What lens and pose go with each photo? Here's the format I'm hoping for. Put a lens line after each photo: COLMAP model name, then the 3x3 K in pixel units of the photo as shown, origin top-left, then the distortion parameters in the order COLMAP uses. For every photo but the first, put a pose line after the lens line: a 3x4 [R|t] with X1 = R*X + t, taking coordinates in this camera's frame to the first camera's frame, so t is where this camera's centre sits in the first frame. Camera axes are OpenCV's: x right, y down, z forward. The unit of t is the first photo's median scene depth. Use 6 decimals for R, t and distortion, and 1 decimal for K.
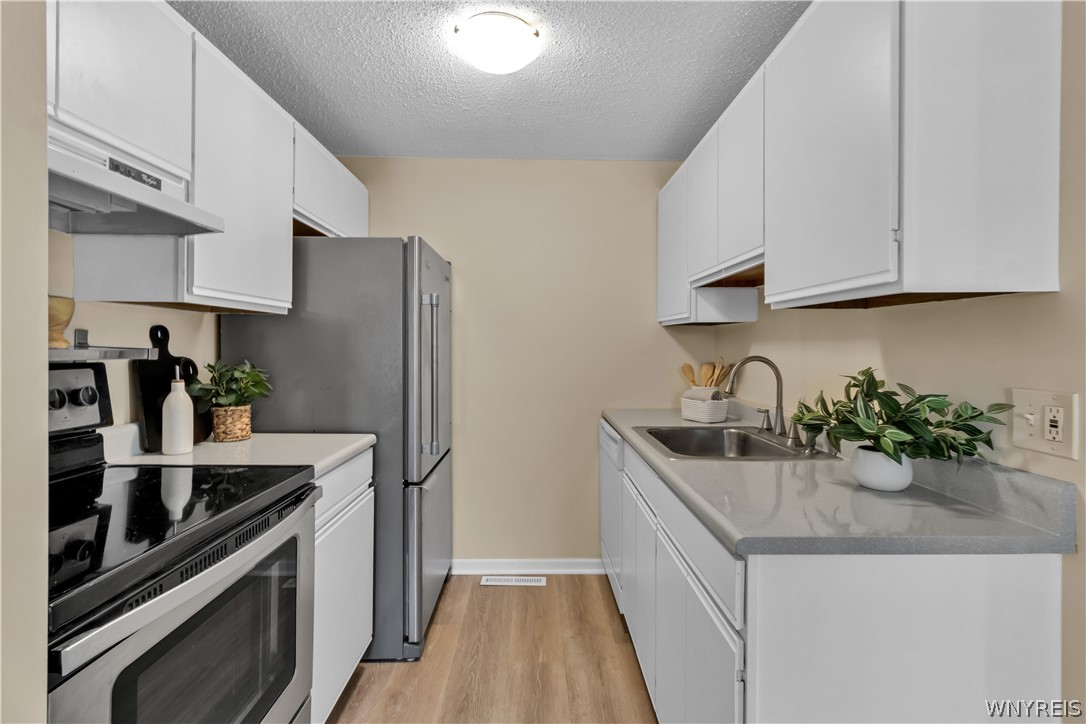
lens RADIAL K [[496.8, 0, 545.5], [0, 496.8, 342.8], [0, 0, 1]] dist [-0.000211, -0.000293]
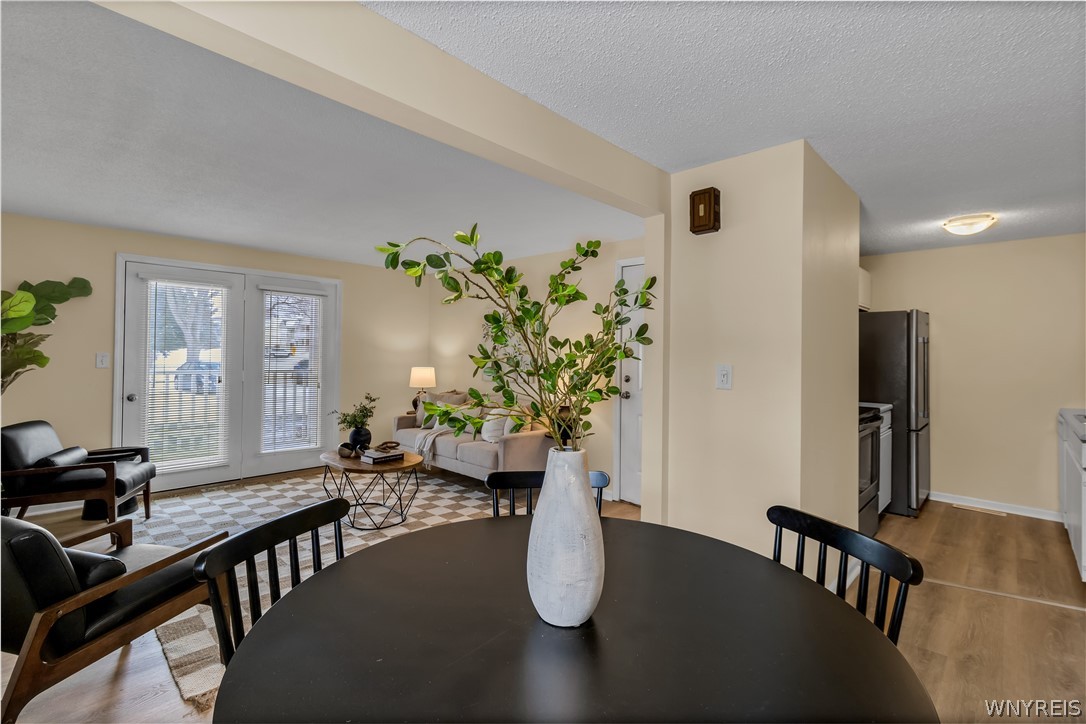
lens RADIAL K [[496.8, 0, 545.5], [0, 496.8, 342.8], [0, 0, 1]] dist [-0.000211, -0.000293]
pose [[0.712081, -0.004566, -0.702082, 0.091002], [-0.005140, 0.999918, -0.011716, -0.044940], [0.702078, 0.011952, 0.712000, -1.508257]]
